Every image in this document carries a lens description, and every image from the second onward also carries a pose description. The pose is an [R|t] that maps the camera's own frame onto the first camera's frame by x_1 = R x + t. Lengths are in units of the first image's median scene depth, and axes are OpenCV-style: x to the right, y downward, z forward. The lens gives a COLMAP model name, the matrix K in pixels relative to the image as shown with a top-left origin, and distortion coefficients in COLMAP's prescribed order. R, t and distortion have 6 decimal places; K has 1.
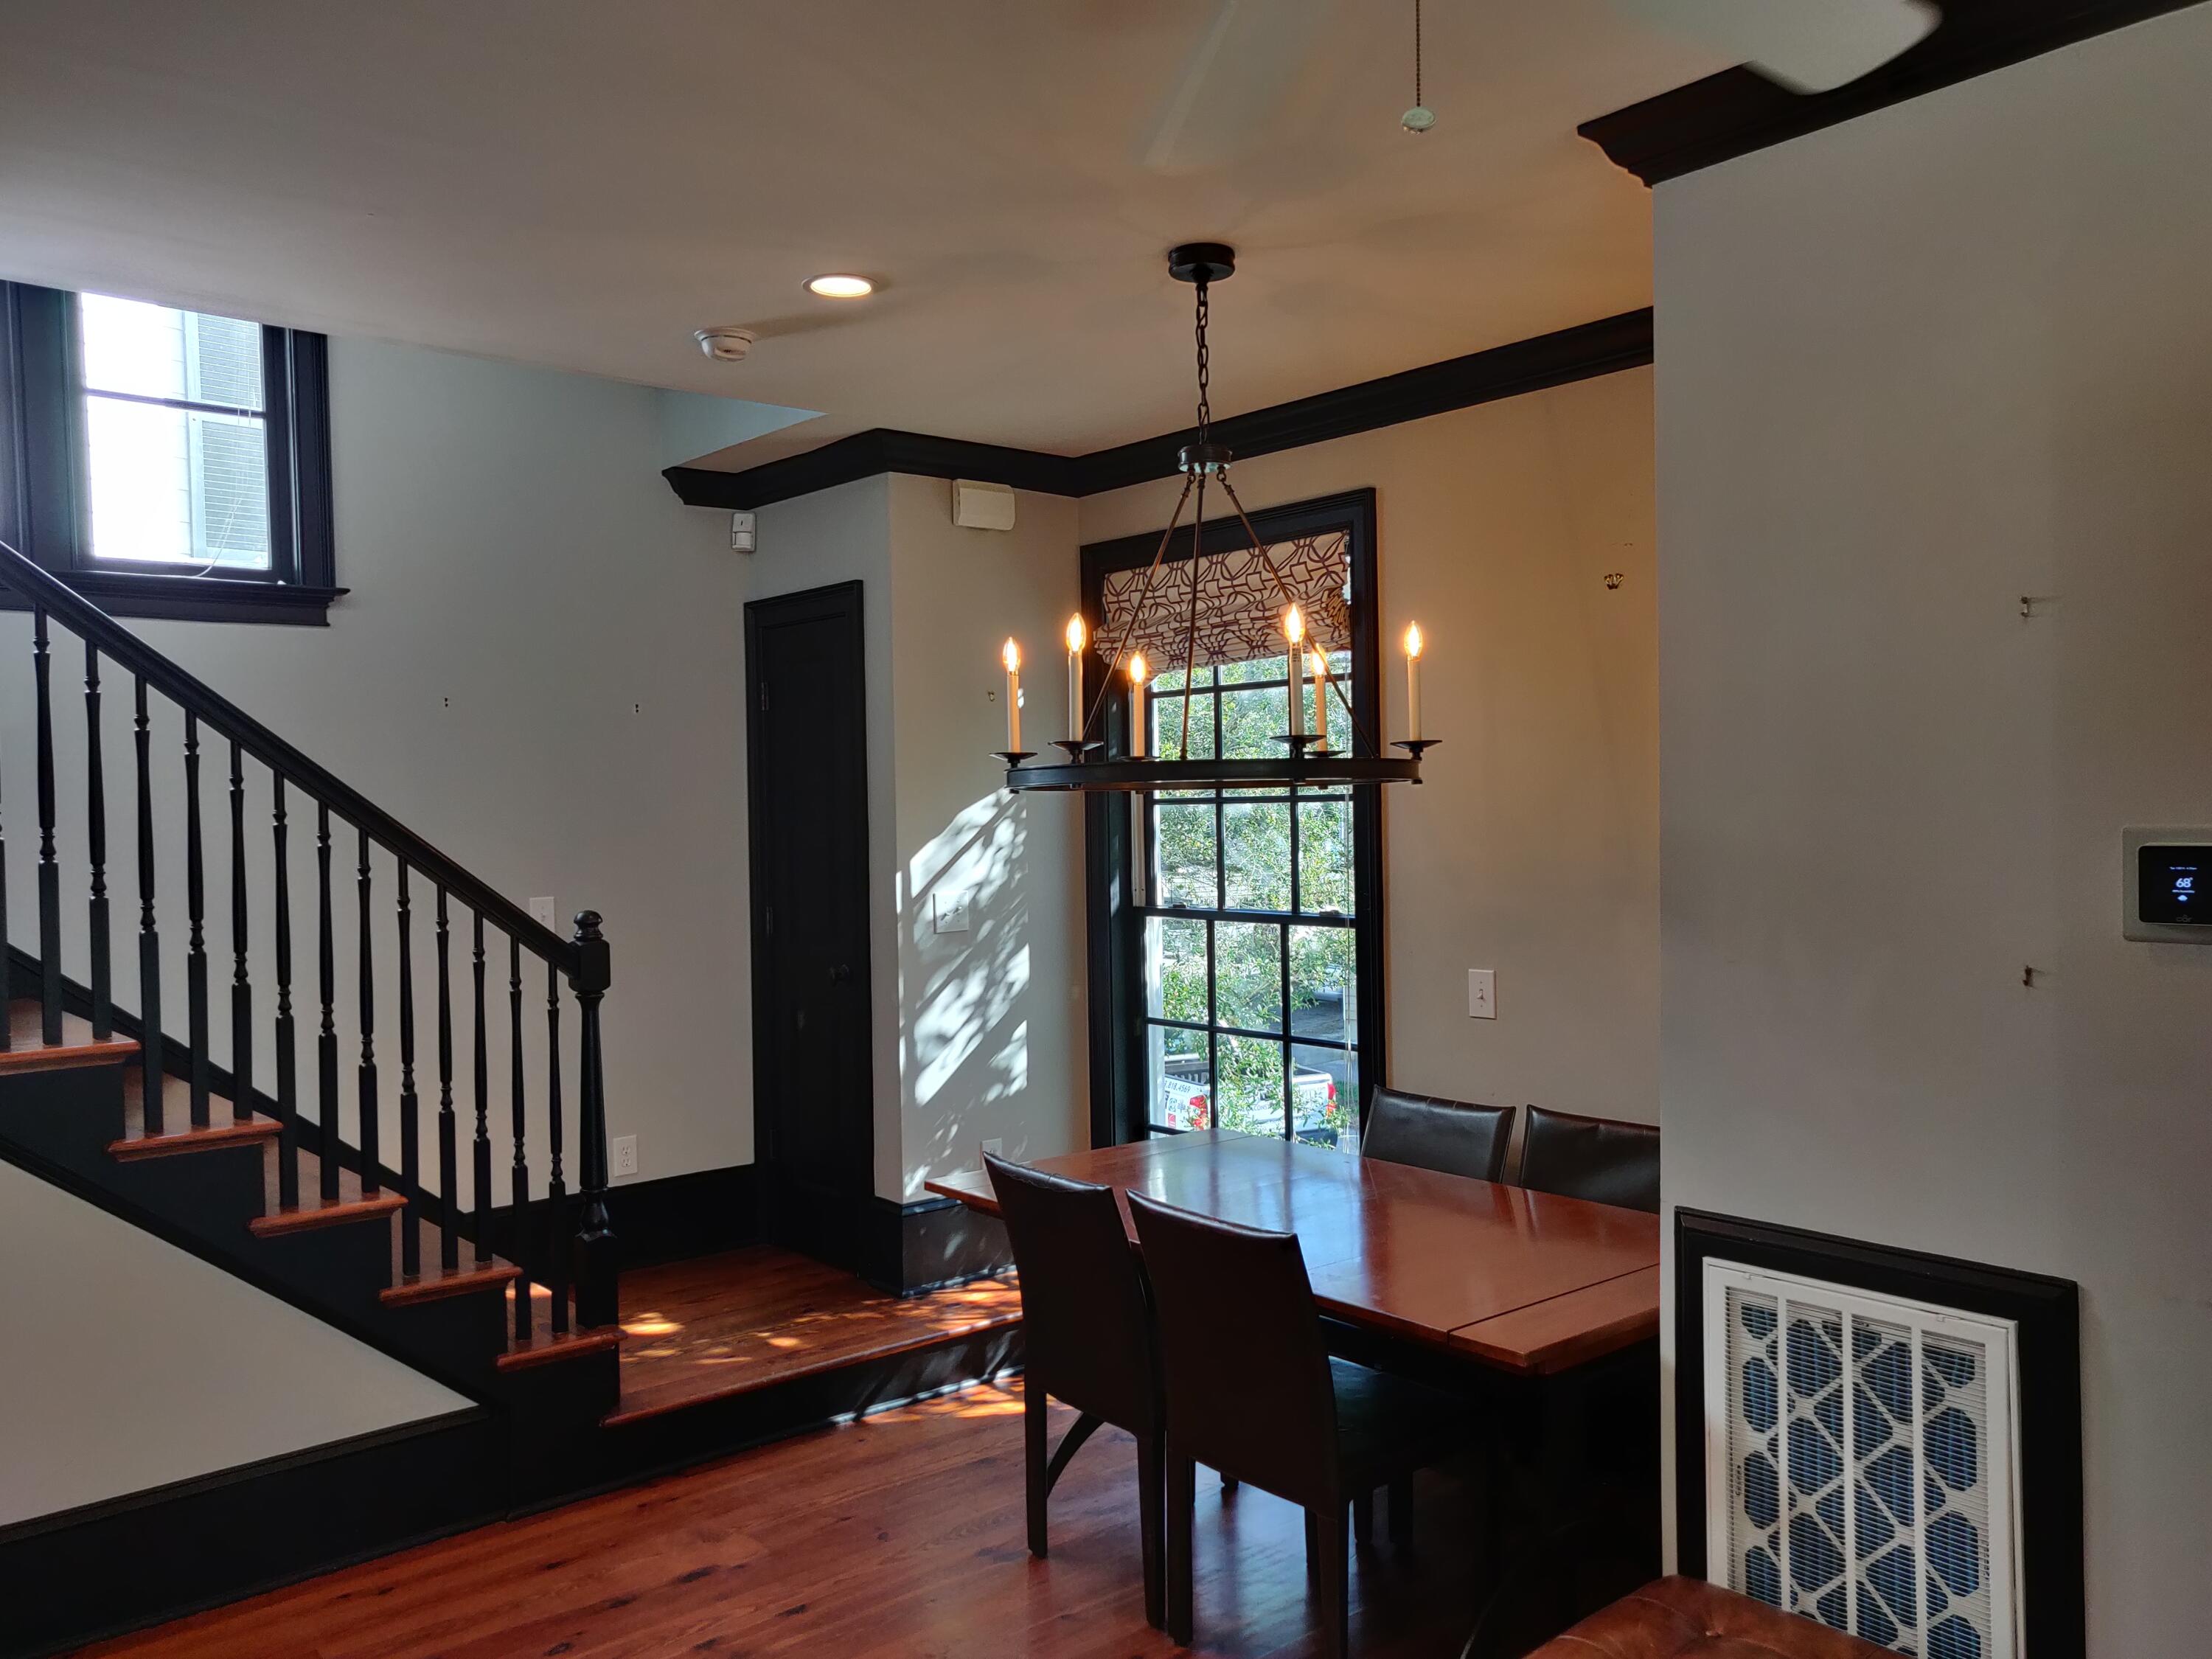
lens RADIAL K [[1710.1, 0, 1104.7], [0, 1710.1, 820.3], [0, 0, 1]] dist [-0.001367, 0.045506]
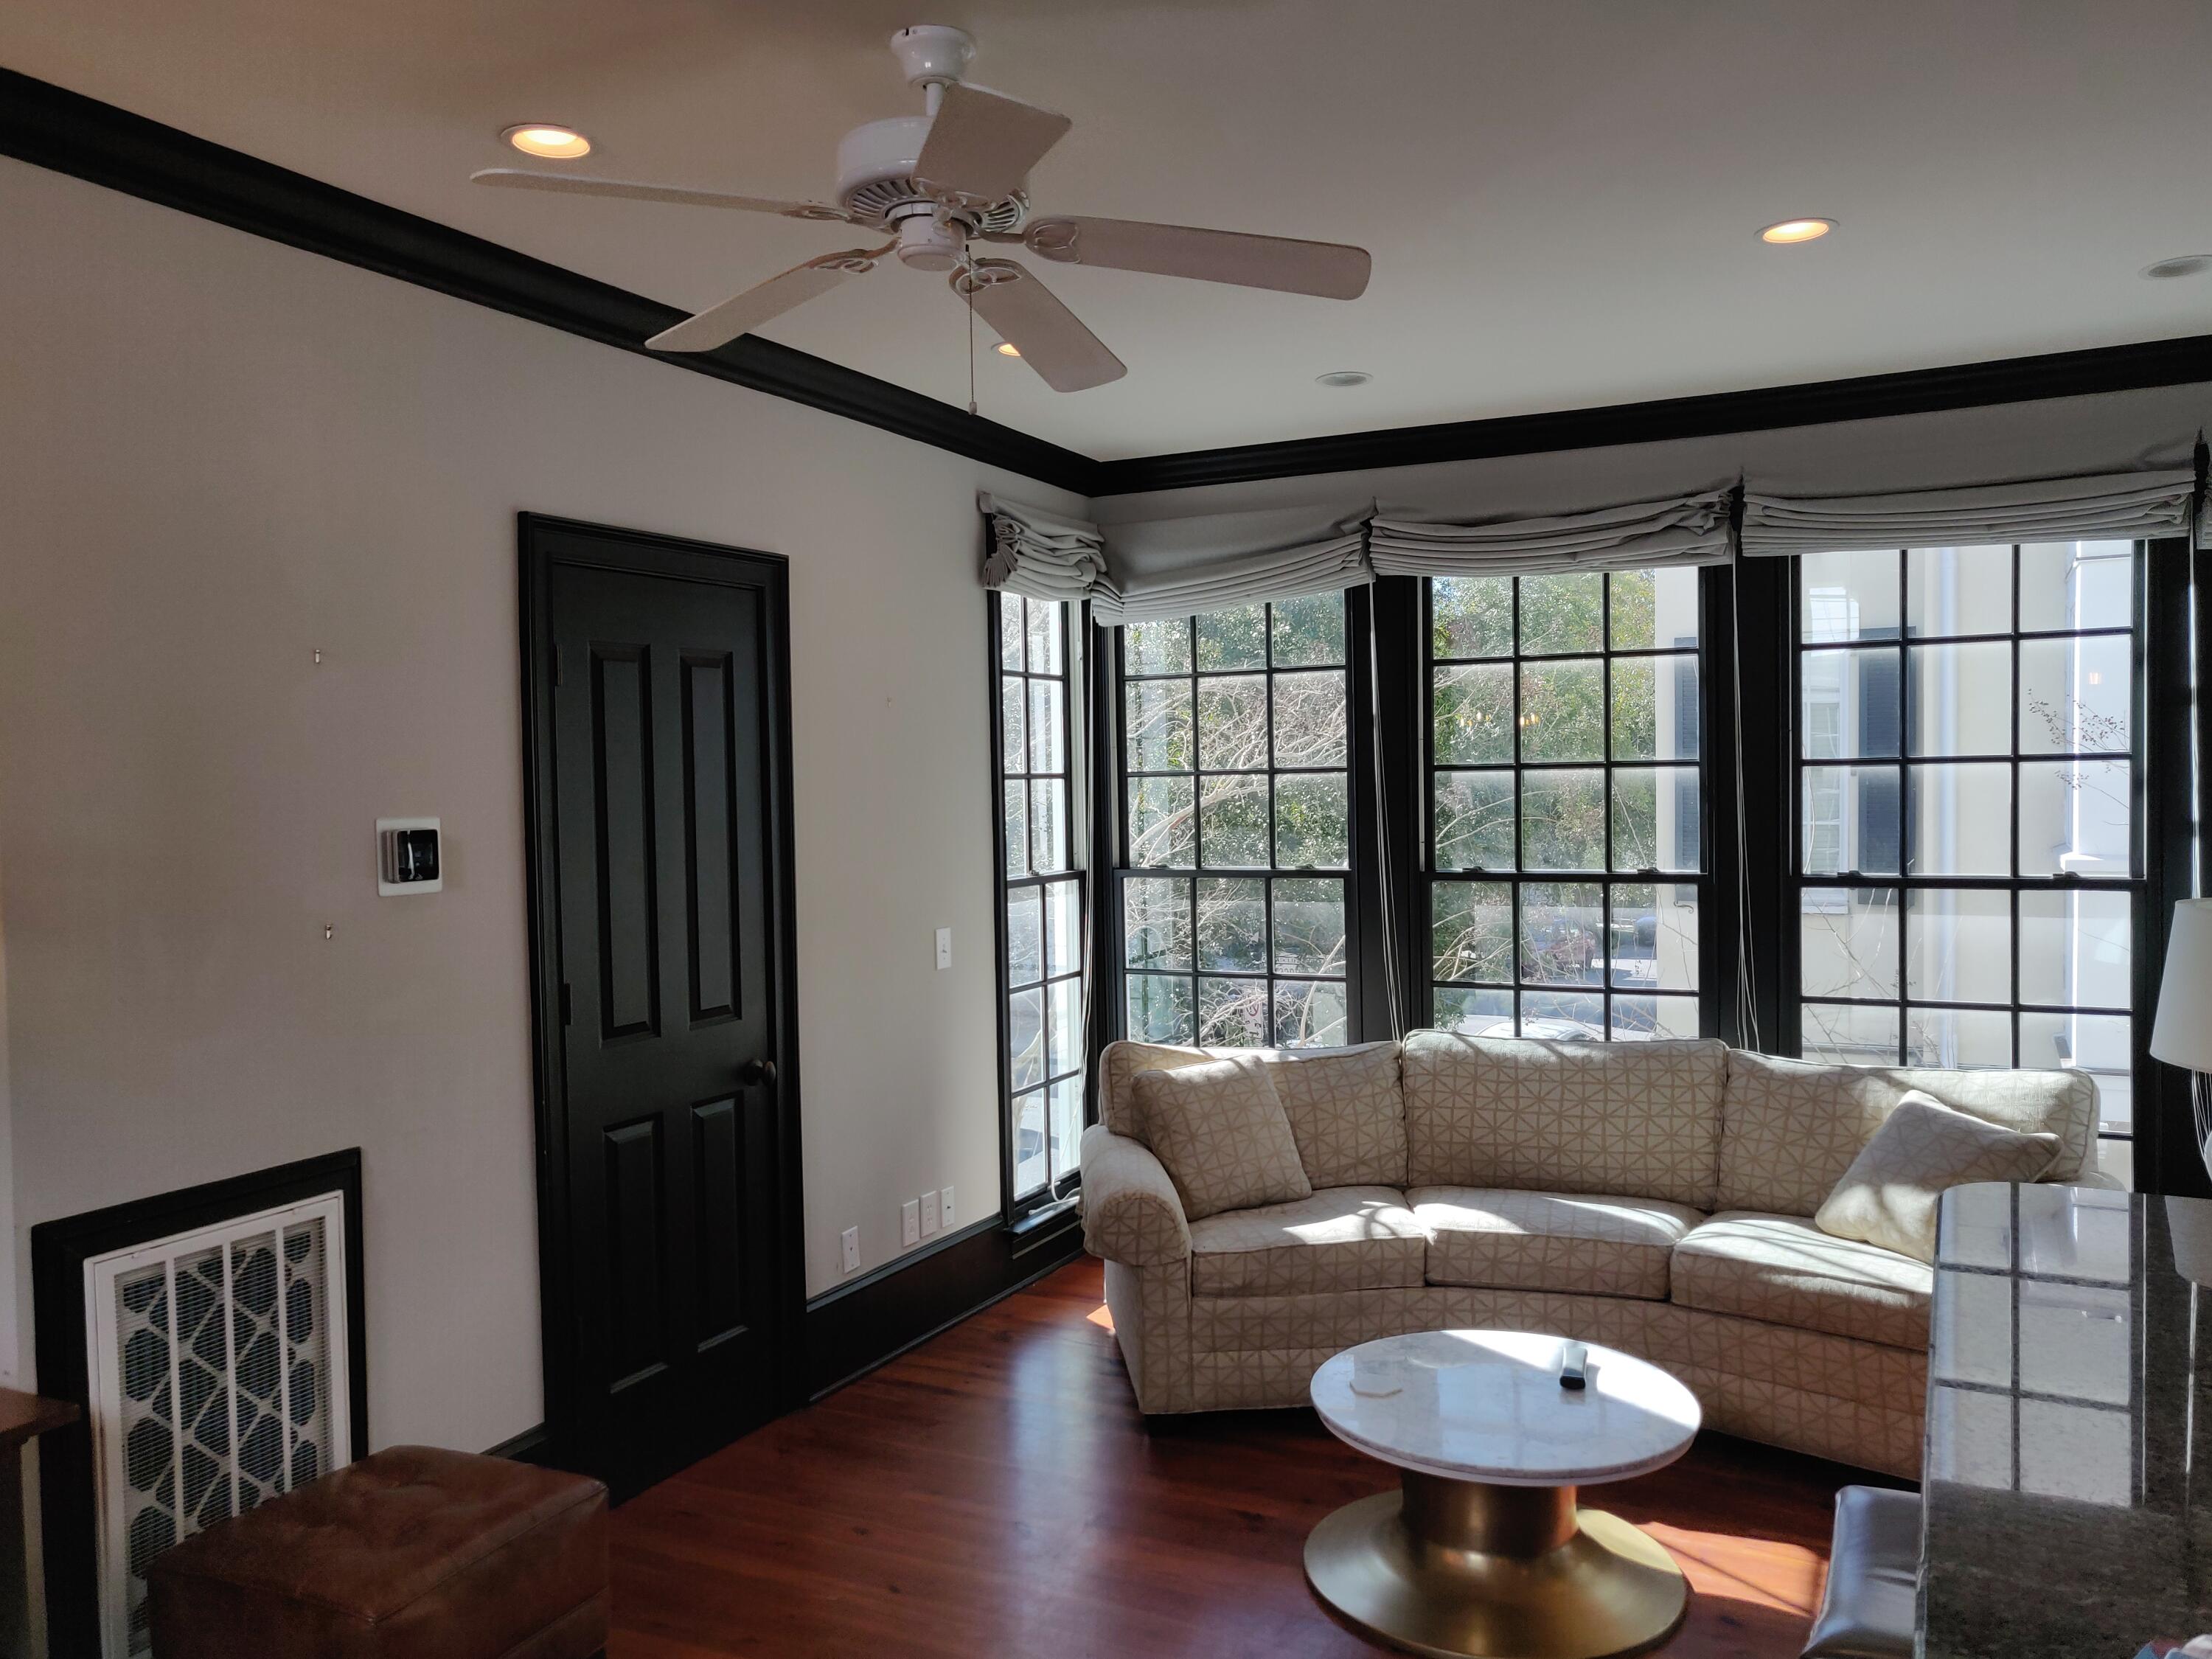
lens RADIAL K [[1710.1, 0, 1100.4], [0, 1710.1, 843.6], [0, 0, 1]] dist [-0.001367, 0.045506]
pose [[-0.388713, -0.005861, 0.921340, -0.814981], [0.040008, 0.998929, 0.023233, 0.015933], [-0.920490, 0.045892, -0.388062, 0.855204]]
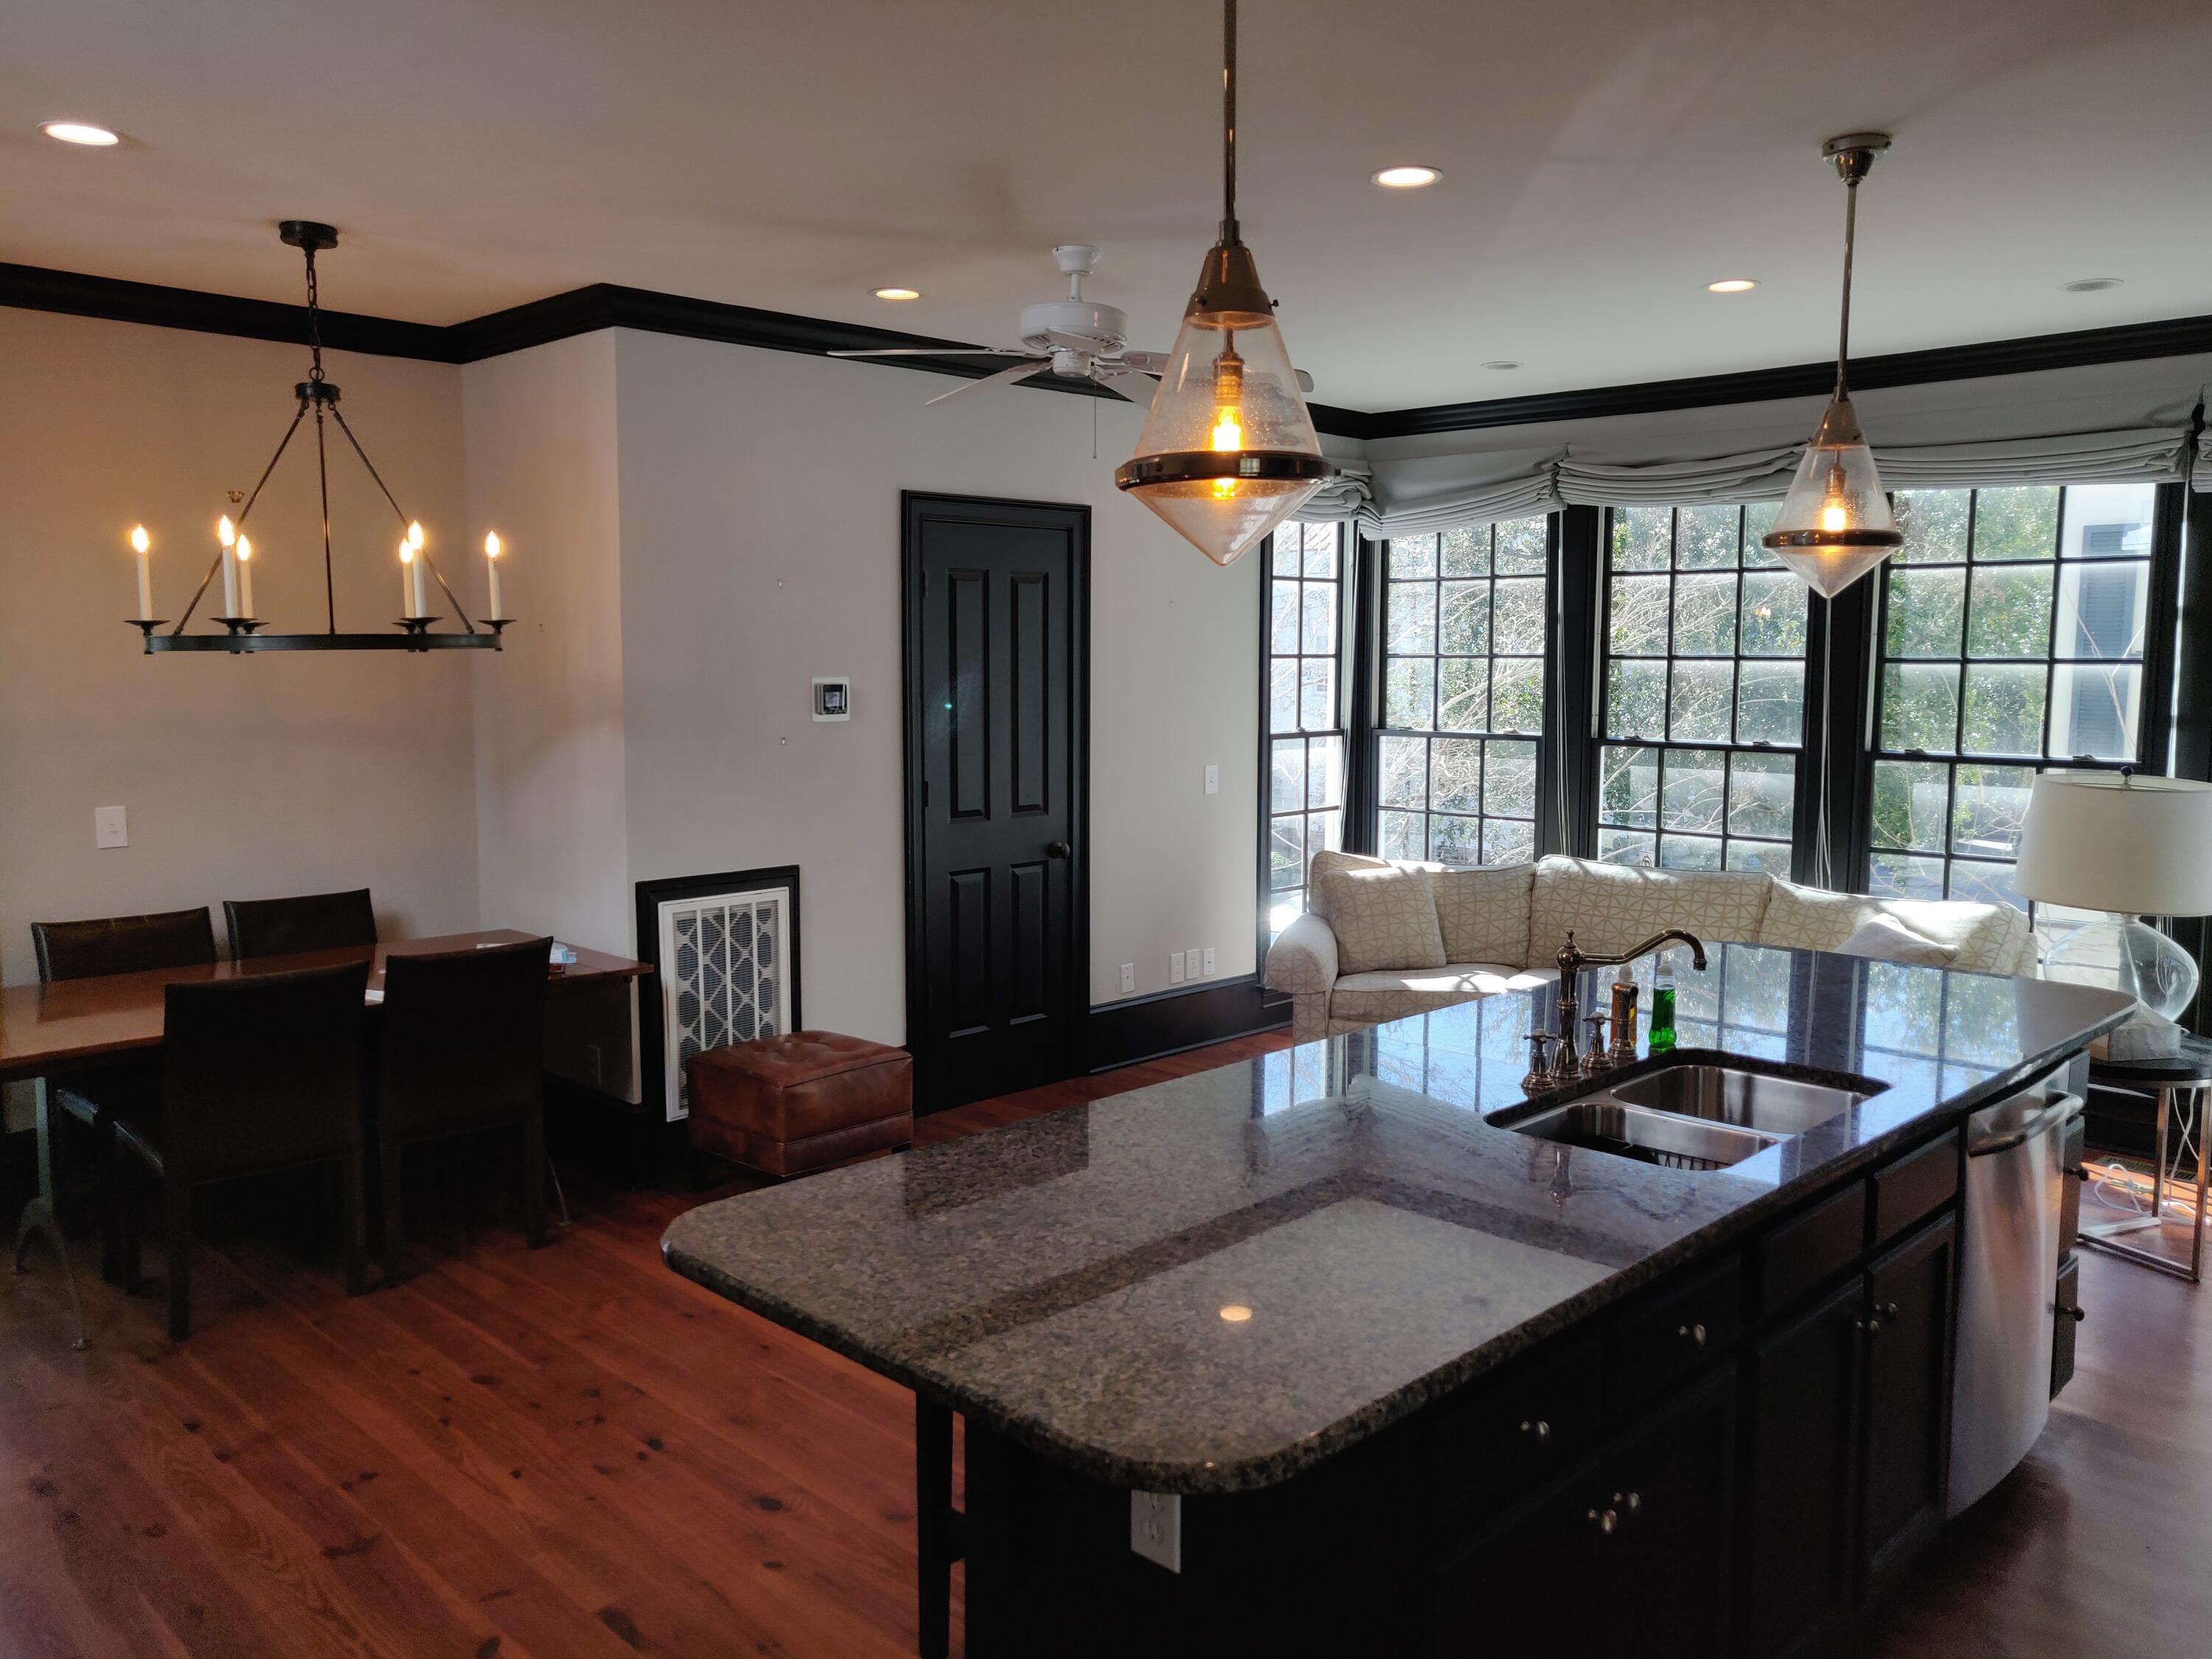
lens RADIAL K [[1710.1, 0, 1110.0], [0, 1710.1, 831.0], [0, 0, 1]] dist [-0.001367, 0.045506]
pose [[-0.089386, -0.085963, 0.992280, -1.624942], [0.013344, 0.996076, 0.087493, 0.015145], [-0.995908, 0.021062, -0.087888, 0.680420]]
